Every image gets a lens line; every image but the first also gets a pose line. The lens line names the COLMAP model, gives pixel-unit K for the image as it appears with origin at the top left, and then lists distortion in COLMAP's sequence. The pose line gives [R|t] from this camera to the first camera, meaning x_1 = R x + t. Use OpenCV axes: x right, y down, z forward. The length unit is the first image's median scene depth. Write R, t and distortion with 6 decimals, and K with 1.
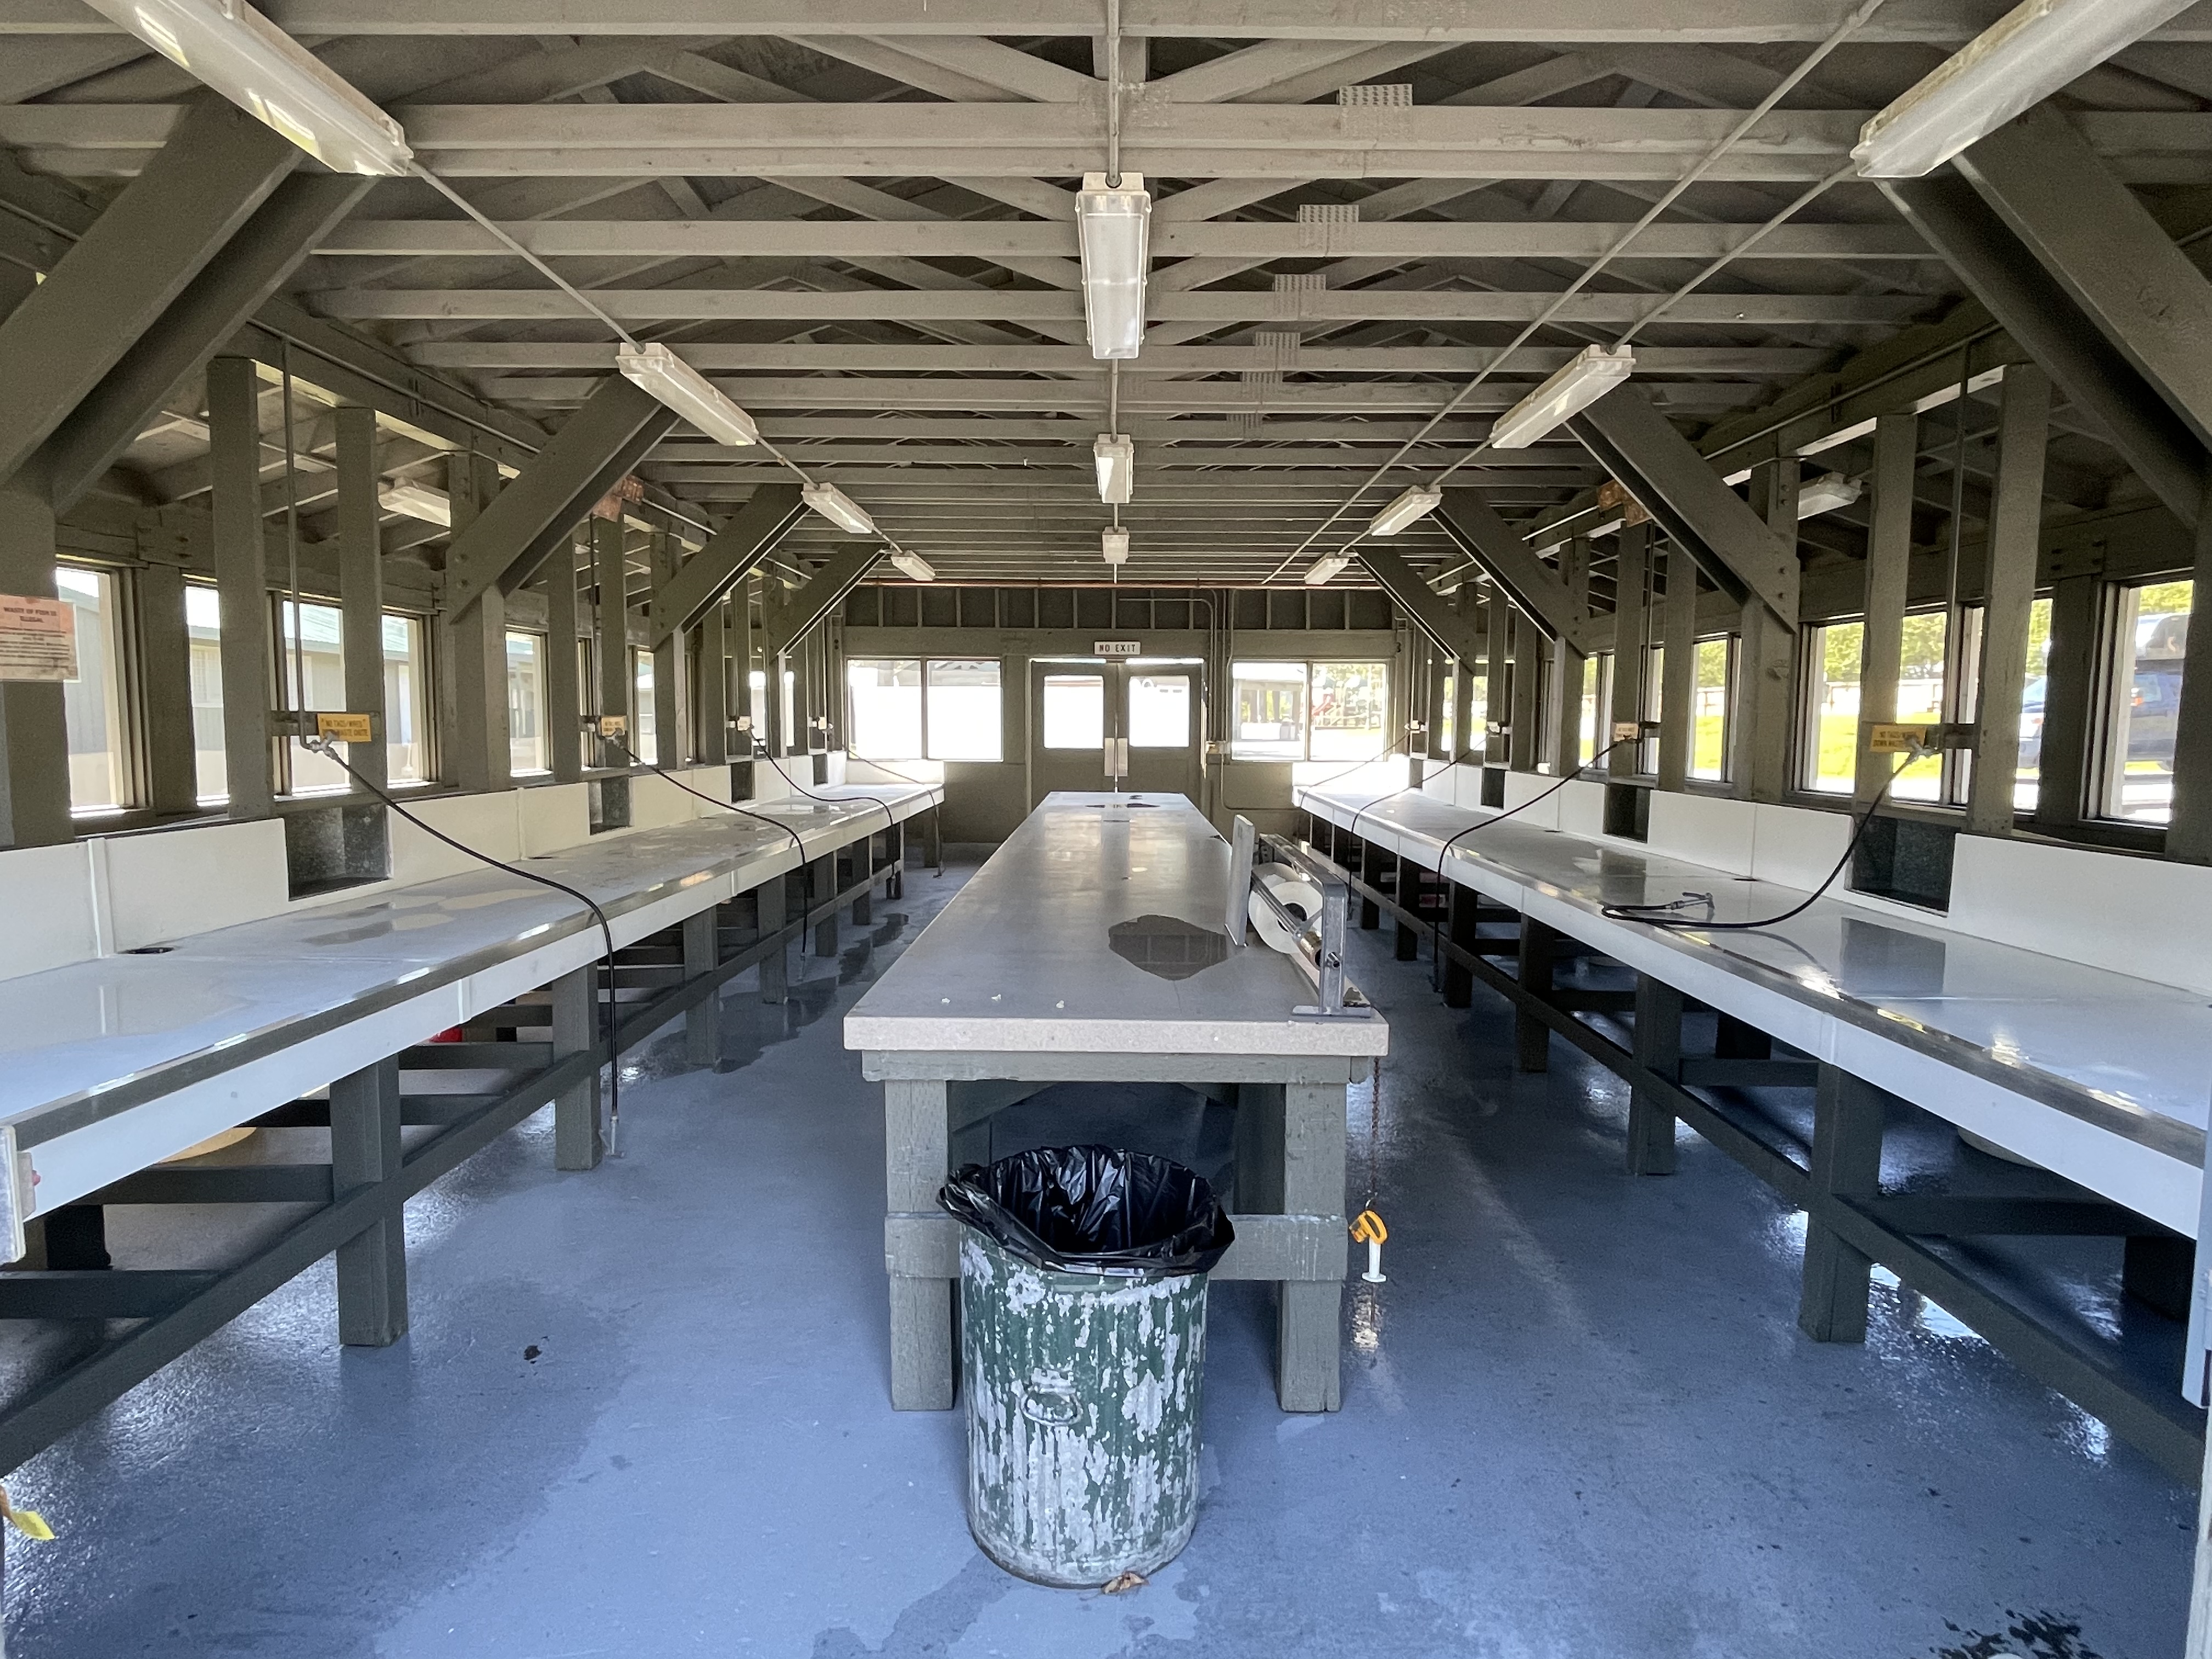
lens RADIAL K [[1217.5, 0, 1103.7], [0, 1217.5, 840.6], [0, 0, 1]] dist [0.006100, -0.011337]
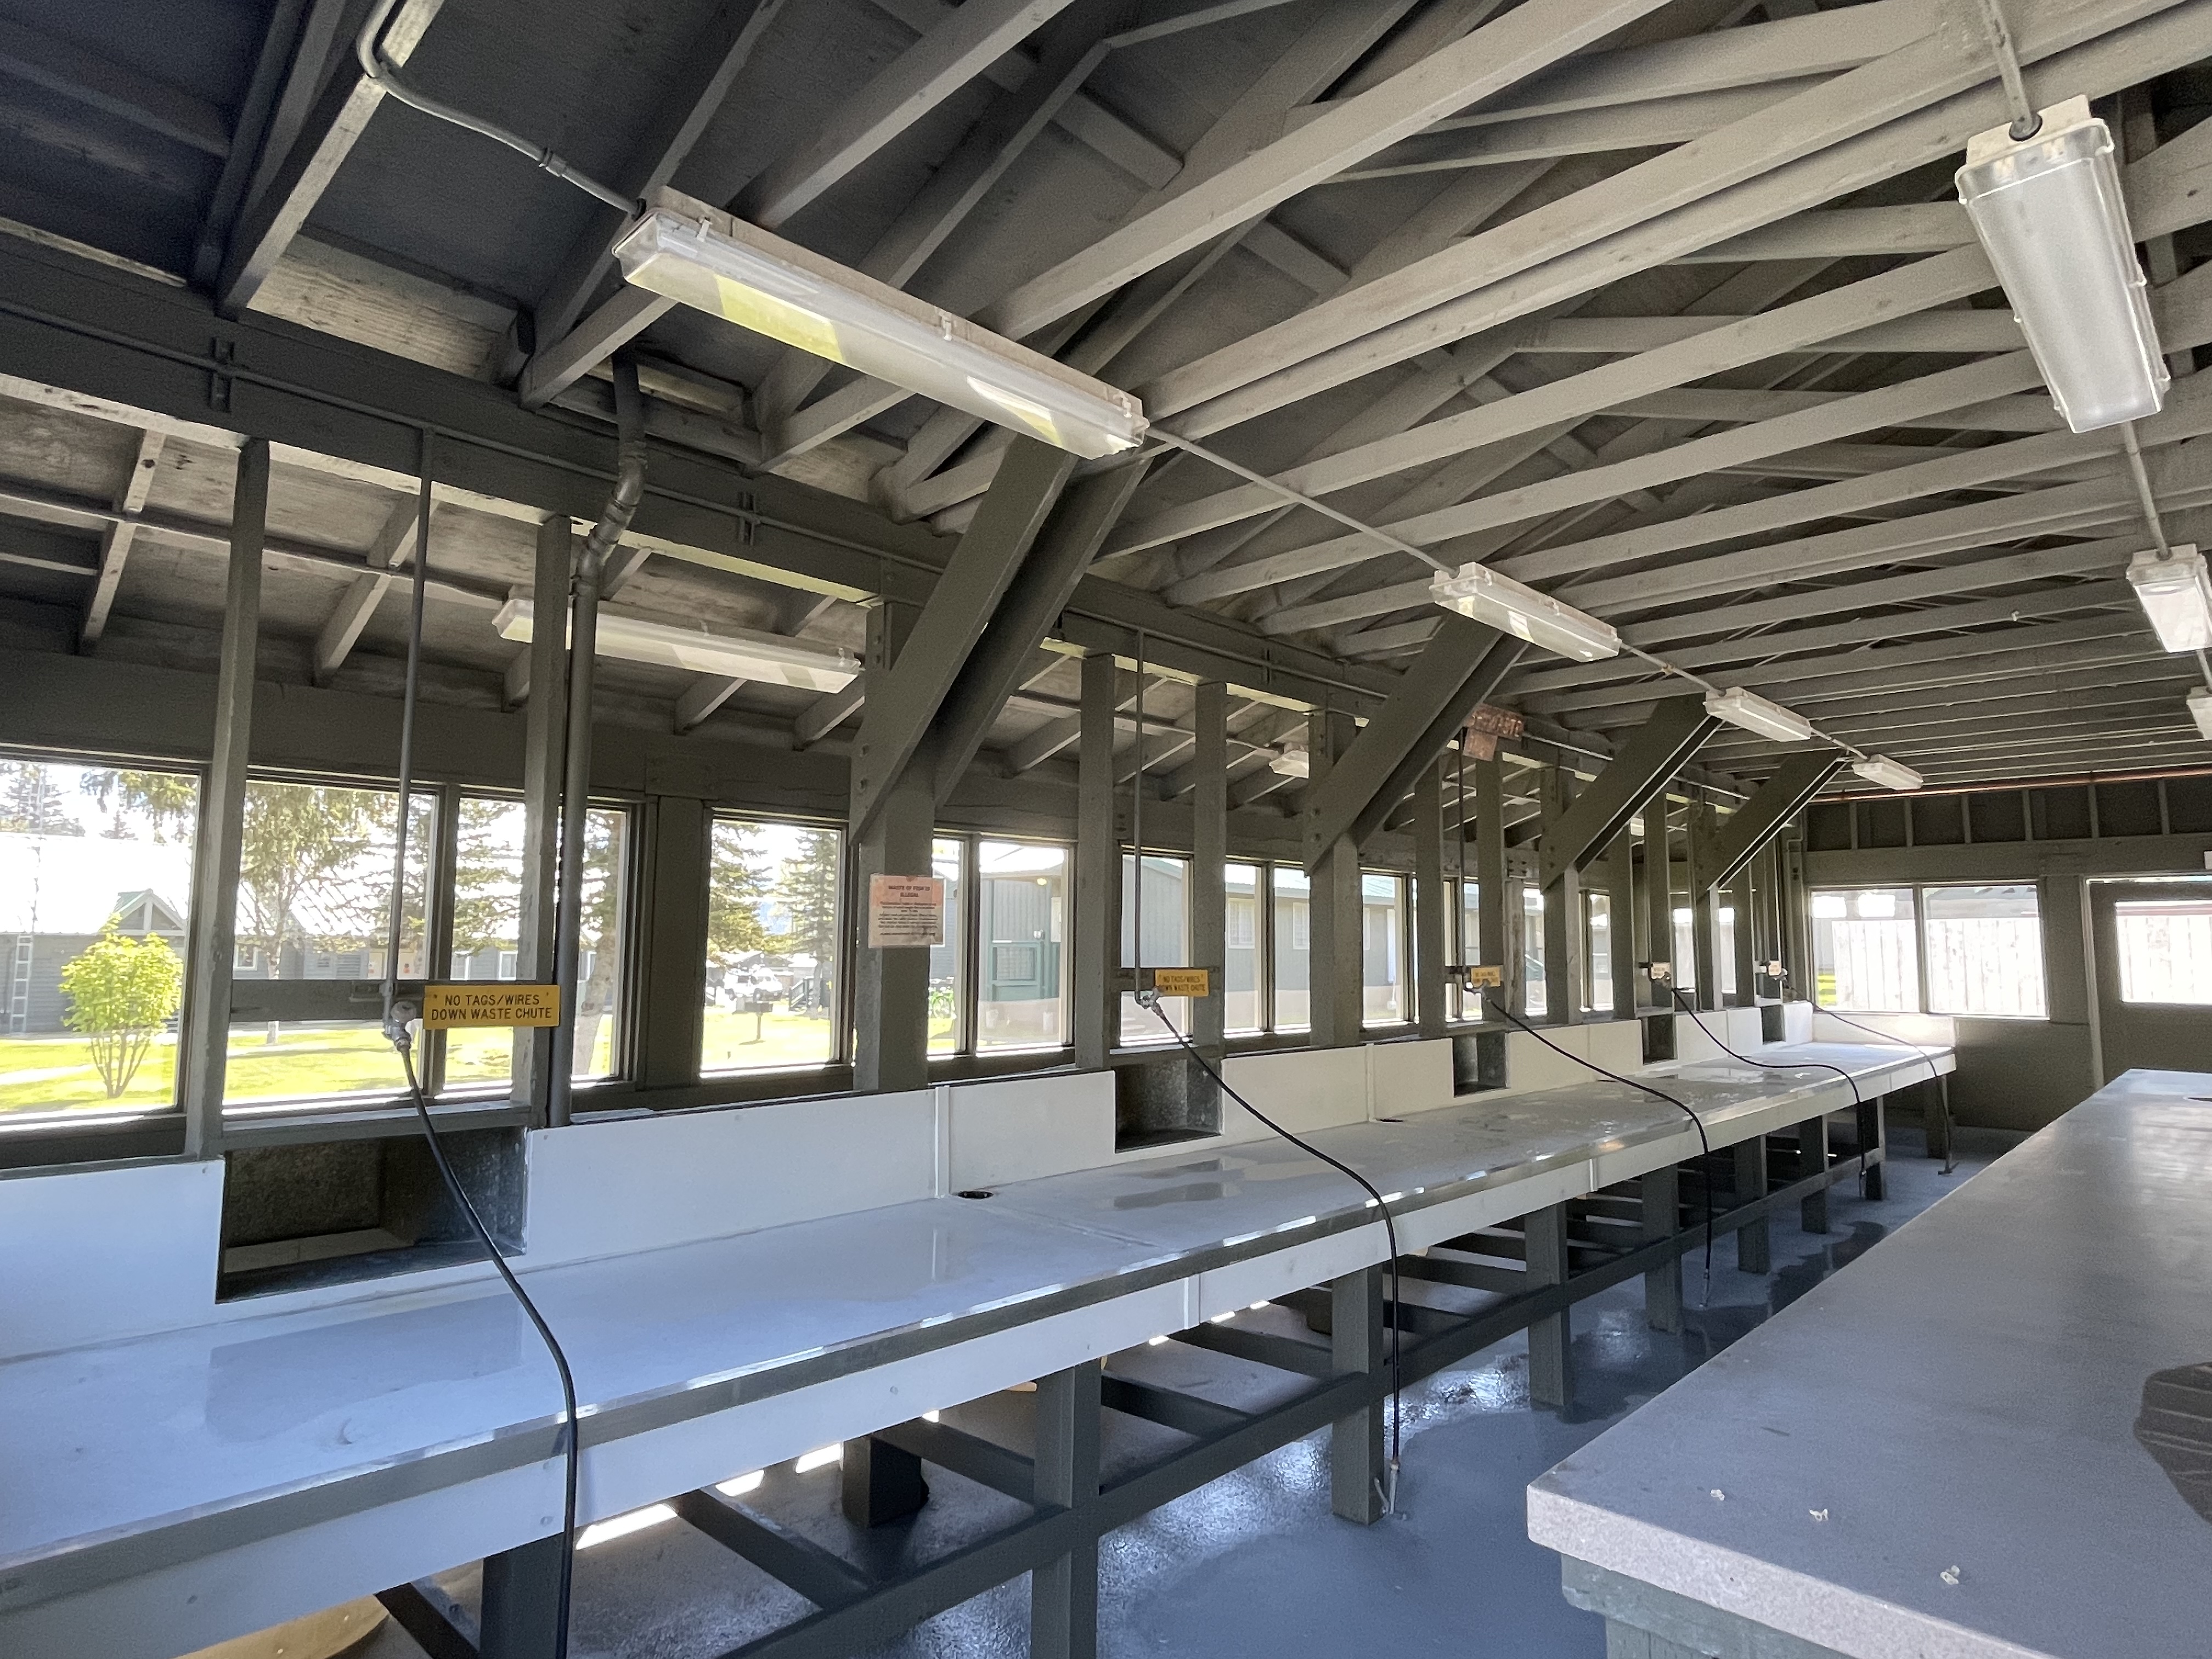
lens RADIAL K [[1217.5, 0, 1103.7], [0, 1217.5, 840.6], [0, 0, 1]] dist [0.006100, -0.011337]
pose [[0.723409, -0.068154, -0.687047, 0.028595], [-0.065001, 0.983973, -0.166050, -0.022198], [0.687353, 0.164781, 0.707385, 0.126772]]
